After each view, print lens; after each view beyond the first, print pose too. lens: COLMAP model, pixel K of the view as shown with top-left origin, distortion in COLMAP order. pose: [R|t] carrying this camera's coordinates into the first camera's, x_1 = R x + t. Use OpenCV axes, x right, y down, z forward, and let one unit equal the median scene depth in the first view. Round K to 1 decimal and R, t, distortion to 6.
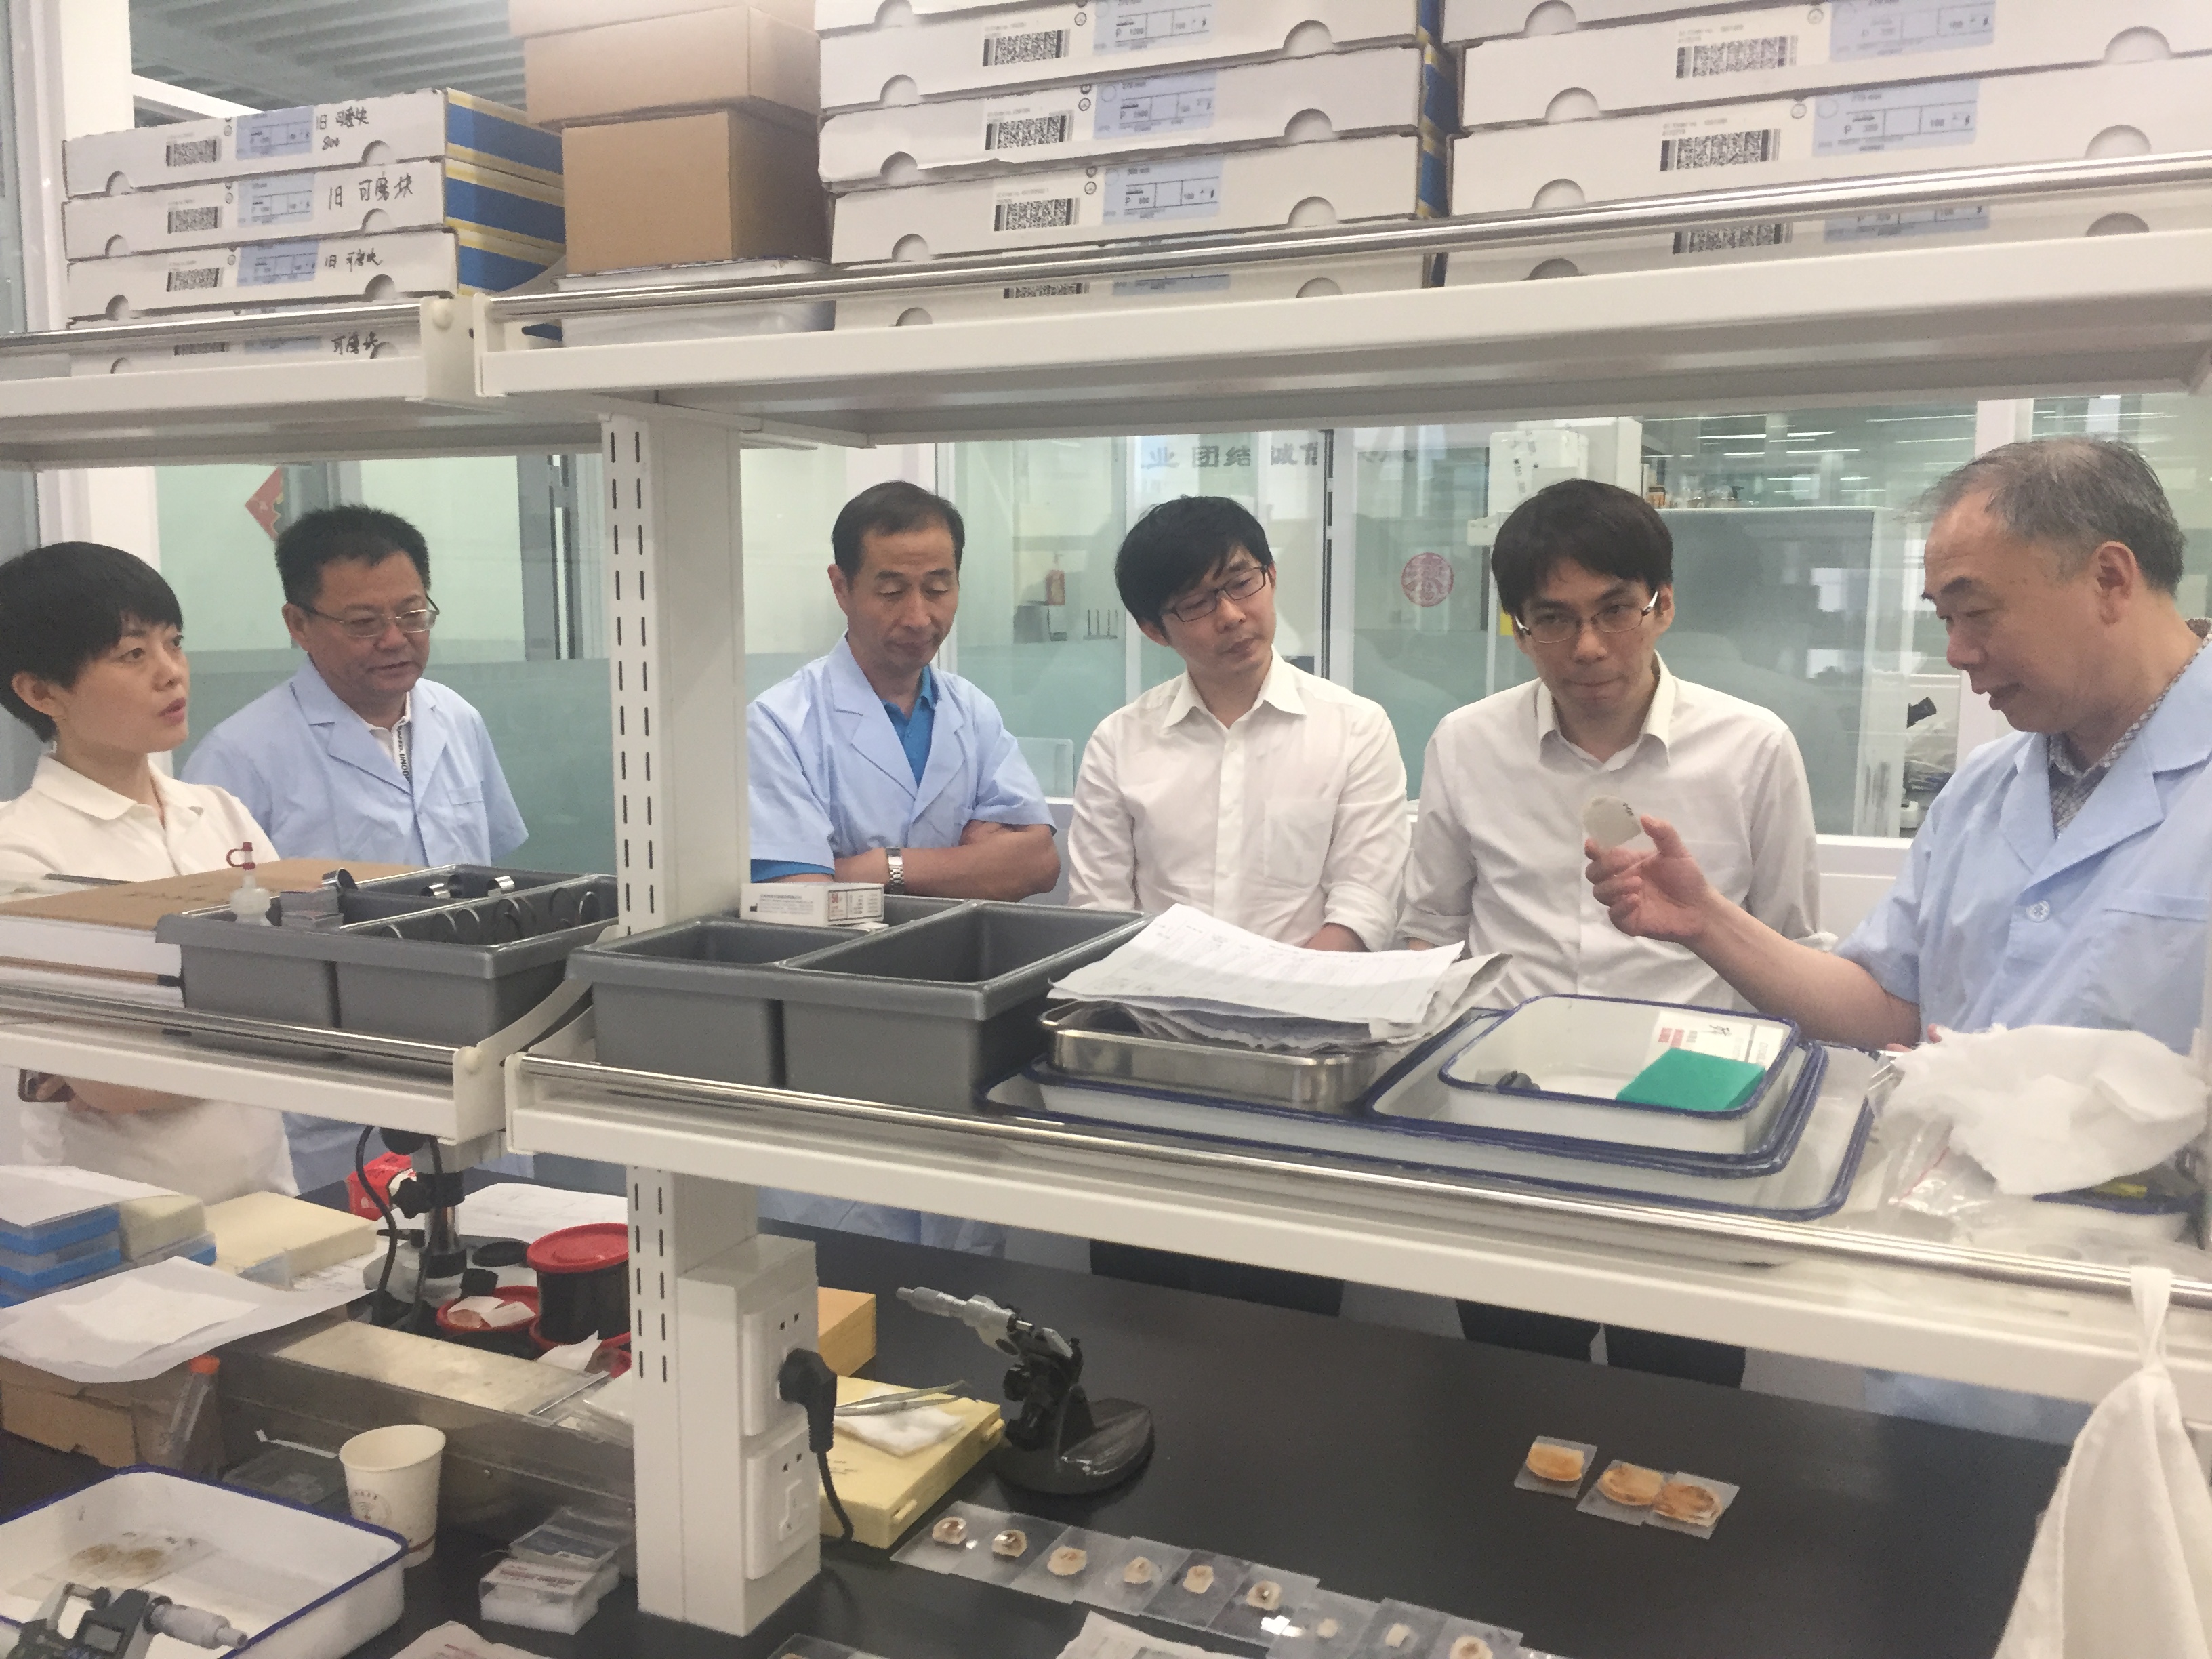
lens RADIAL K [[1861.4, 0, 1106.0], [0, 1861.4, 829.5], [0, 0, 1]] dist [-0.075240, 0.182185]
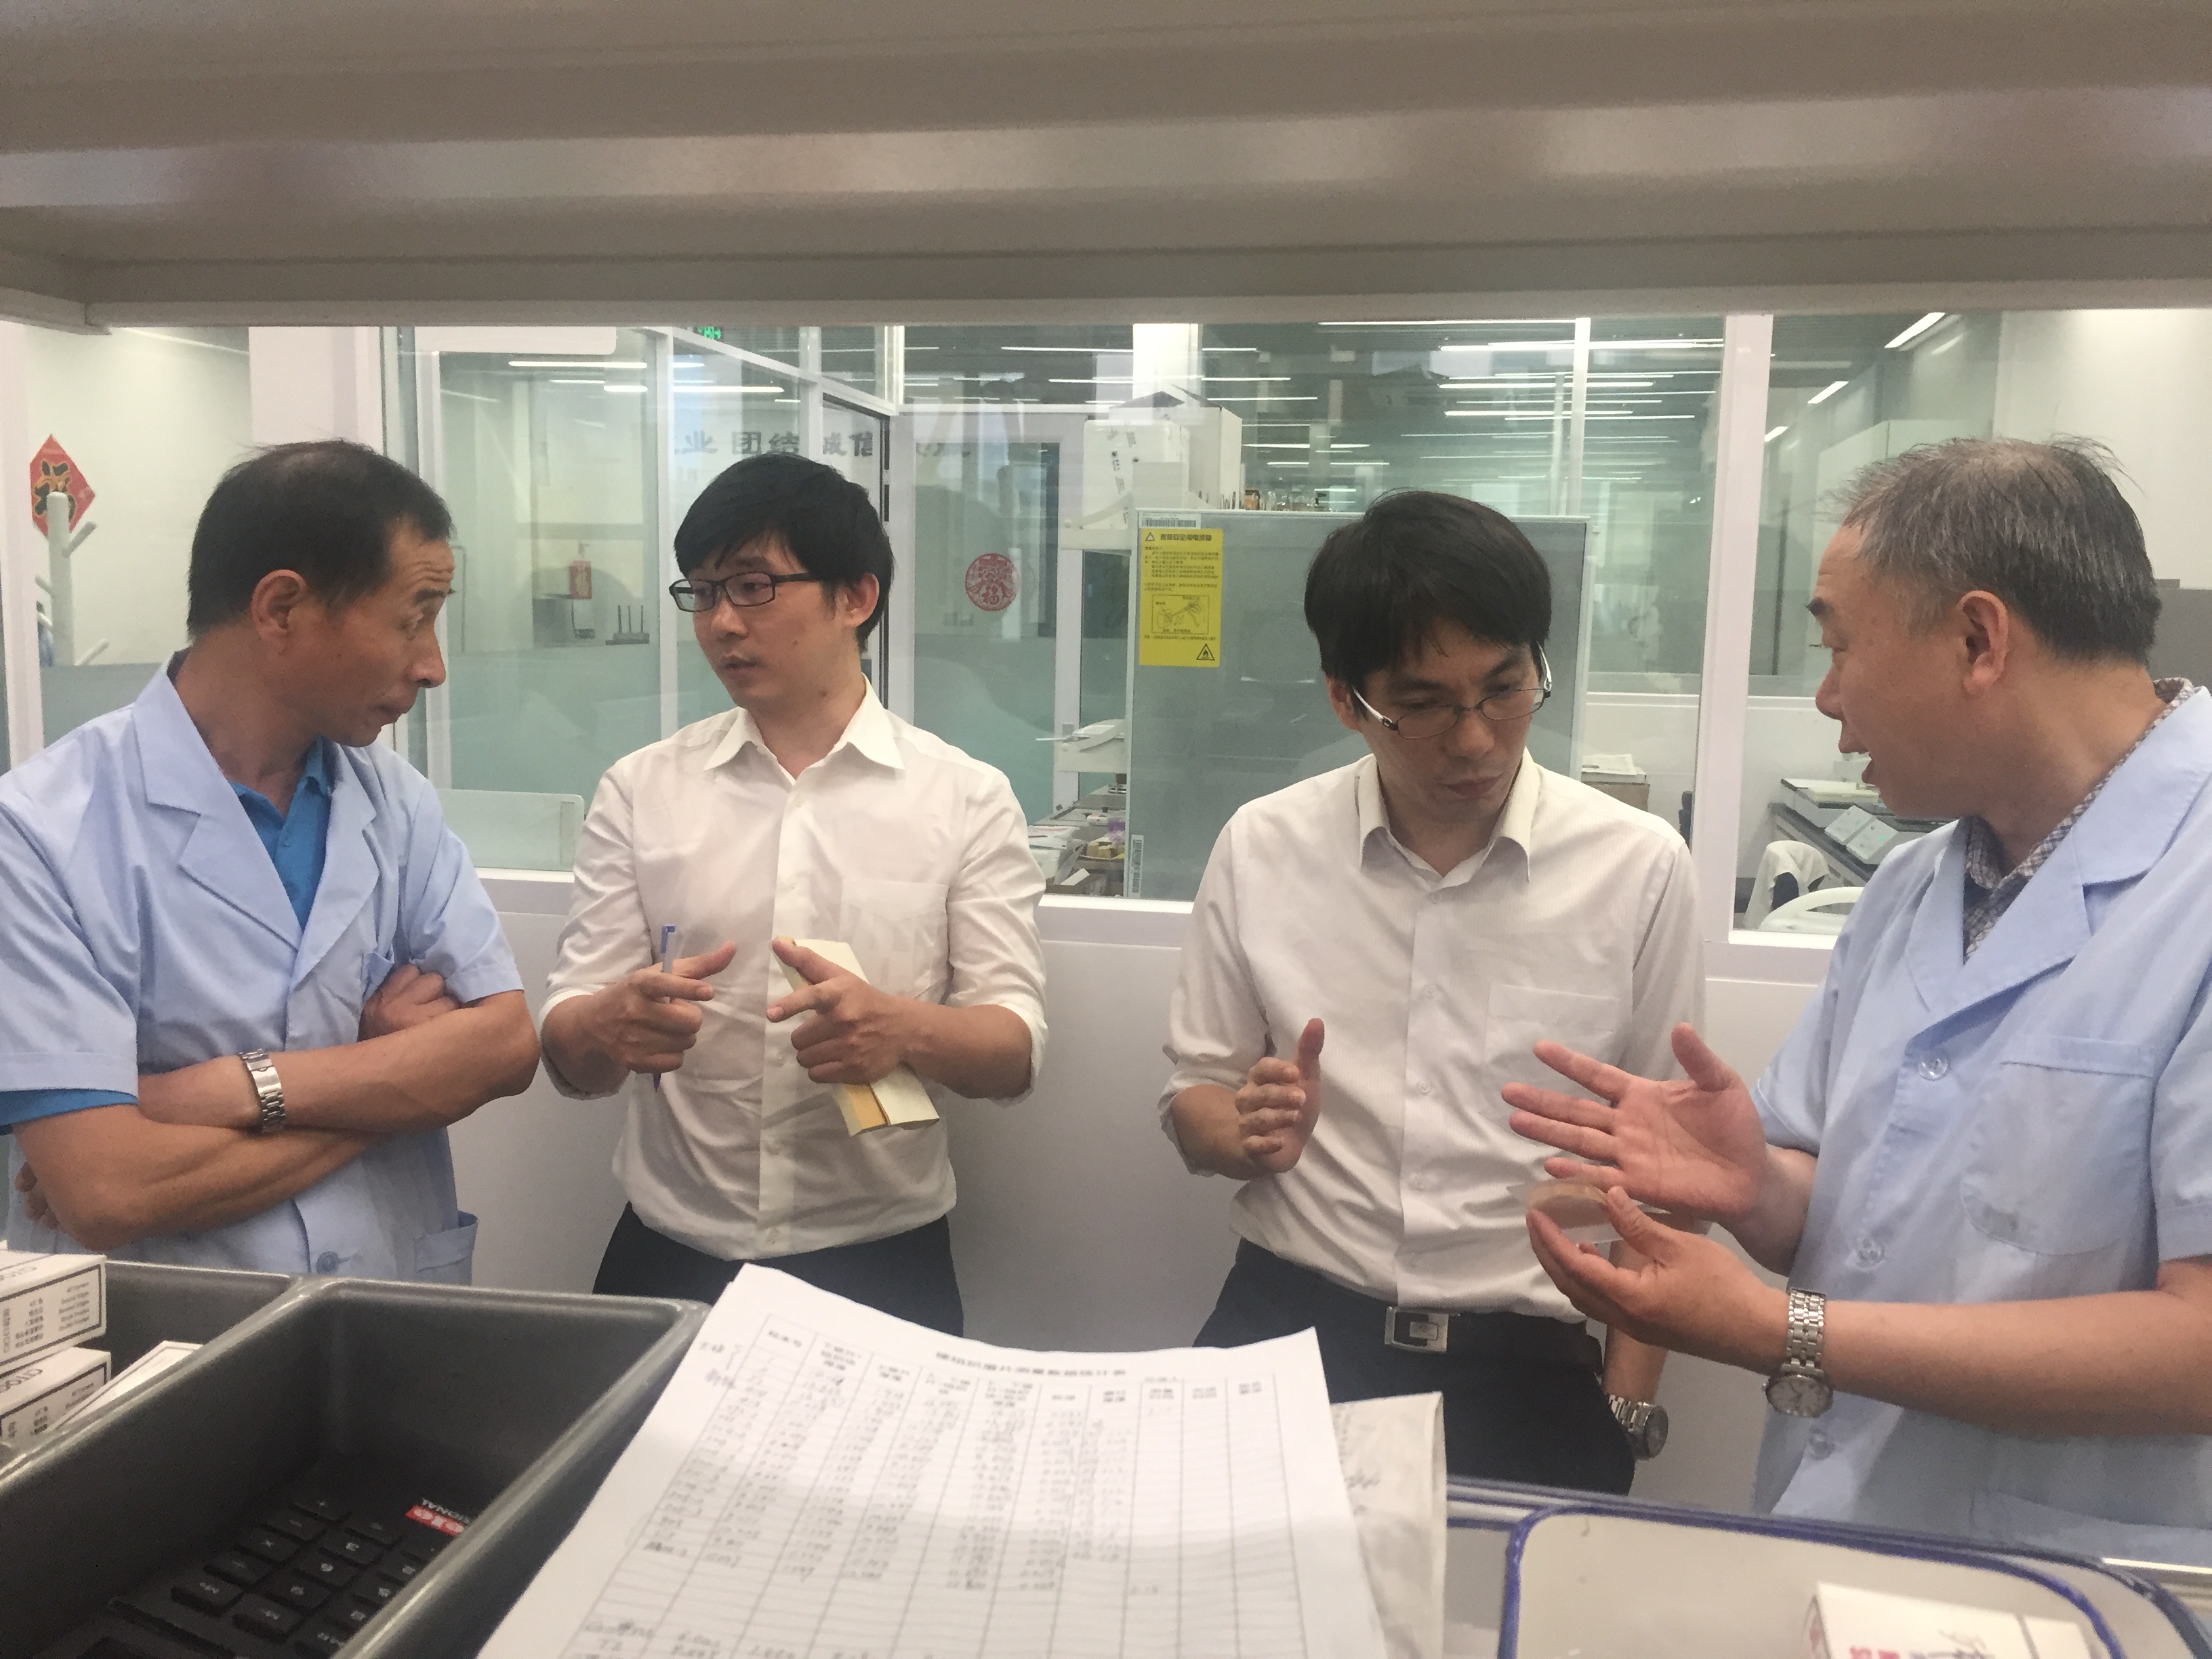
lens RADIAL K [[1847.2, 0, 1106.0], [0, 1847.2, 829.5], [0, 0, 1]] dist [0.001454, -0.148035]
pose [[0.969631, -0.007598, 0.244453, 0.004525], [0.007056, 0.999970, 0.003091, -0.055234], [-0.244470, -0.001272, 0.969656, 0.368185]]
